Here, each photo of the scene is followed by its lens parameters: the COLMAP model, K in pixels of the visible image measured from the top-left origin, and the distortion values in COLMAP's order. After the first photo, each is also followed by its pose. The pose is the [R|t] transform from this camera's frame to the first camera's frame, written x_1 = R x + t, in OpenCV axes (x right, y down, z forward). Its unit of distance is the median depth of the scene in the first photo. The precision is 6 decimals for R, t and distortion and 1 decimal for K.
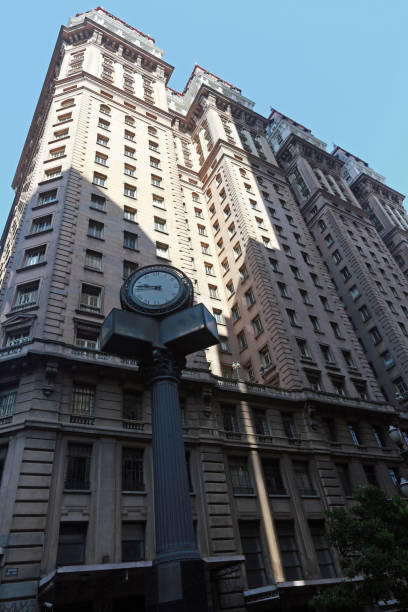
lens RADIAL K [[395.8, 0, 204.0], [0, 395.8, 306.0], [0, 0, 1]] dist [-0.021465, 0.041935]
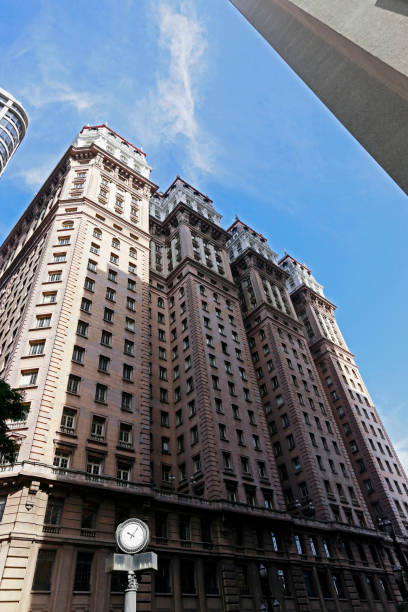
lens RADIAL K [[395.8, 0, 204.0], [0, 395.8, 306.0], [0, 0, 1]] dist [-0.021465, 0.041935]
pose [[0.982051, 0.150286, 0.113973, -0.027347], [-0.138695, 0.984899, -0.103622, -0.163213], [-0.127825, 0.085955, 0.988065, -0.191157]]
